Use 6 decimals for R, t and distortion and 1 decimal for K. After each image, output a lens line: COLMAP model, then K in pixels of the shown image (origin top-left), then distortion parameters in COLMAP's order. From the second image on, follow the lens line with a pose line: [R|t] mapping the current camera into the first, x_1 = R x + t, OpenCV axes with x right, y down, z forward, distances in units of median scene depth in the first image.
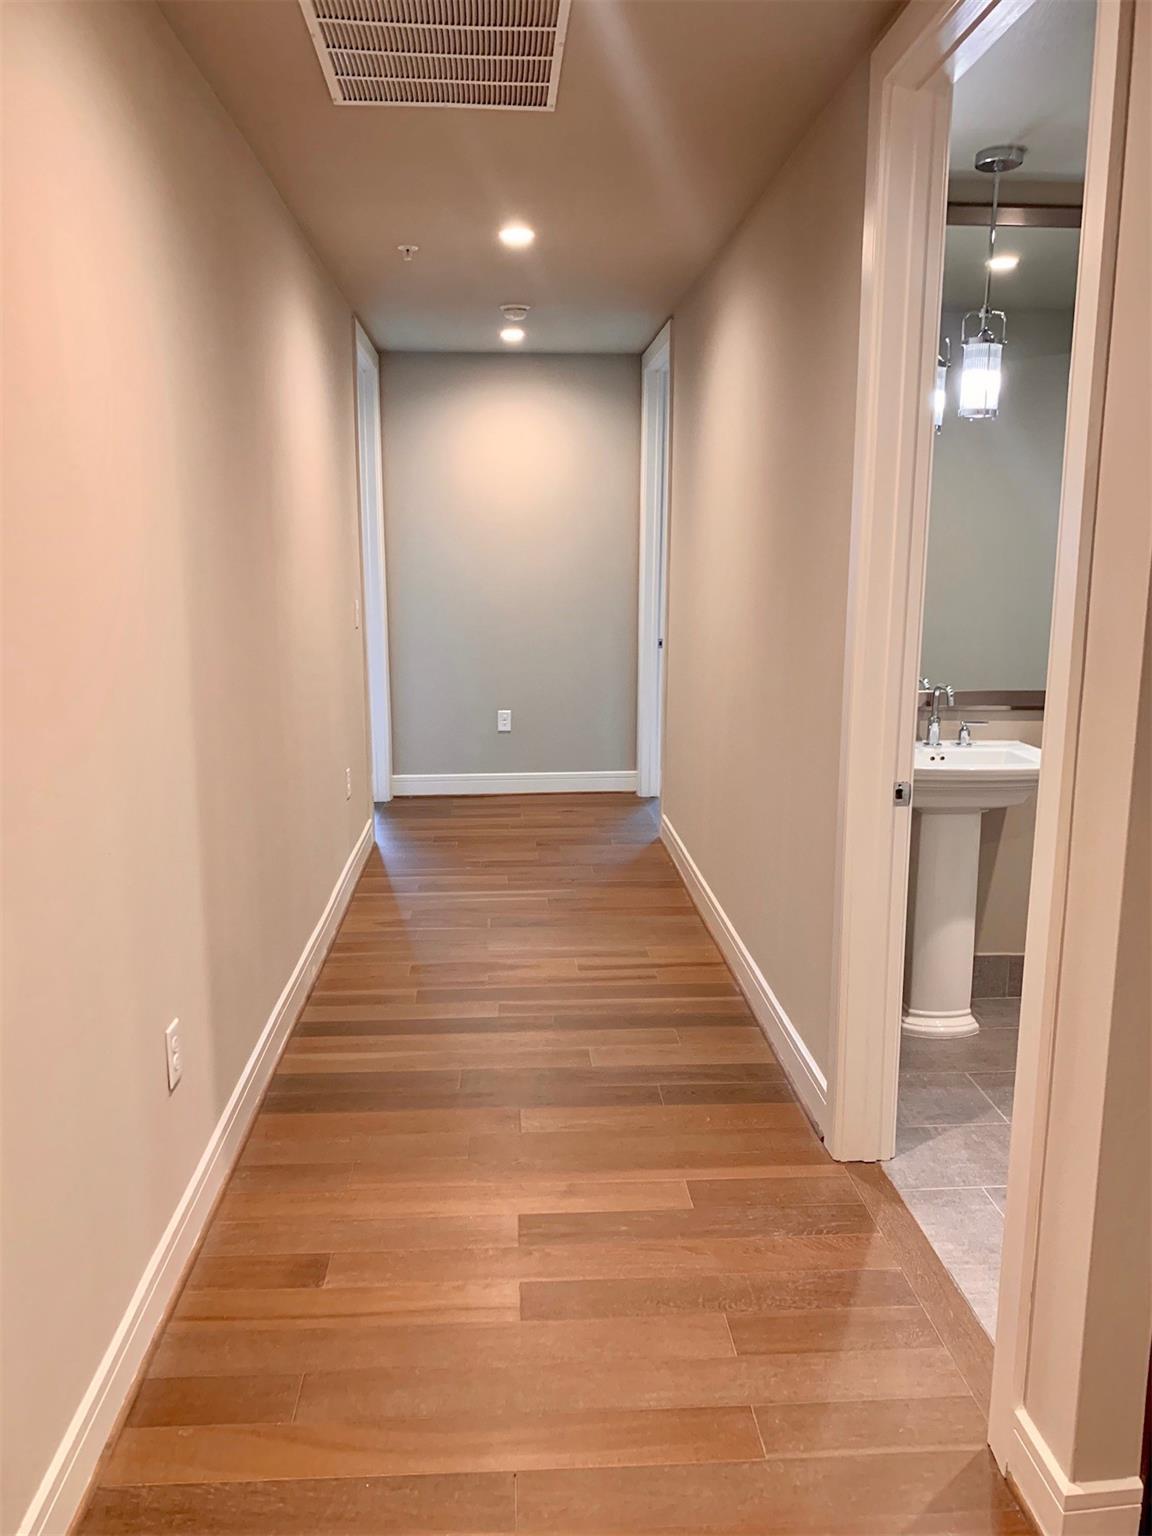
lens RADIAL K [[1167.7, 0, 576.0], [0, 1167.7, 768.0], [0, 0, 1]] dist [-0.002066, -0.000437]
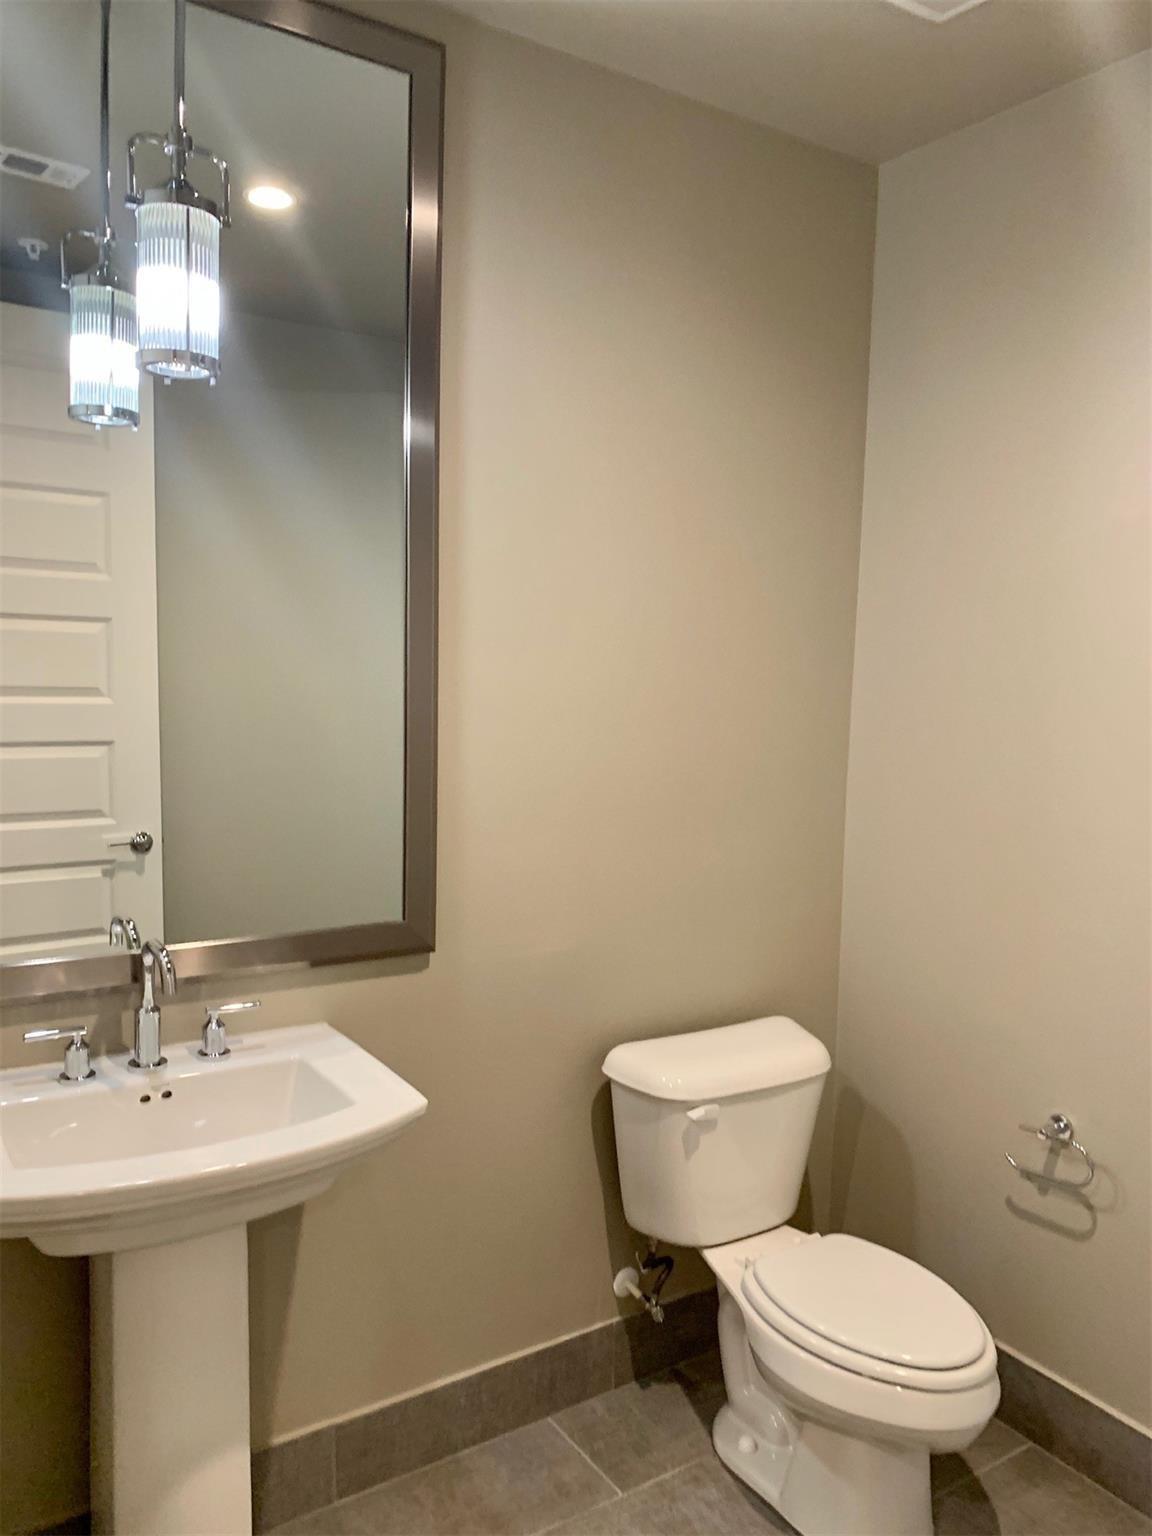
lens RADIAL K [[1167.7, 0, 576.0], [0, 1167.7, 768.0], [0, 0, 1]] dist [-0.002066, -0.000437]
pose [[0.853380, -0.043709, 0.519453, 0.215819], [0.077100, 0.996102, -0.042847, -0.106796], [-0.515556, 0.076615, 0.853424, 0.502578]]
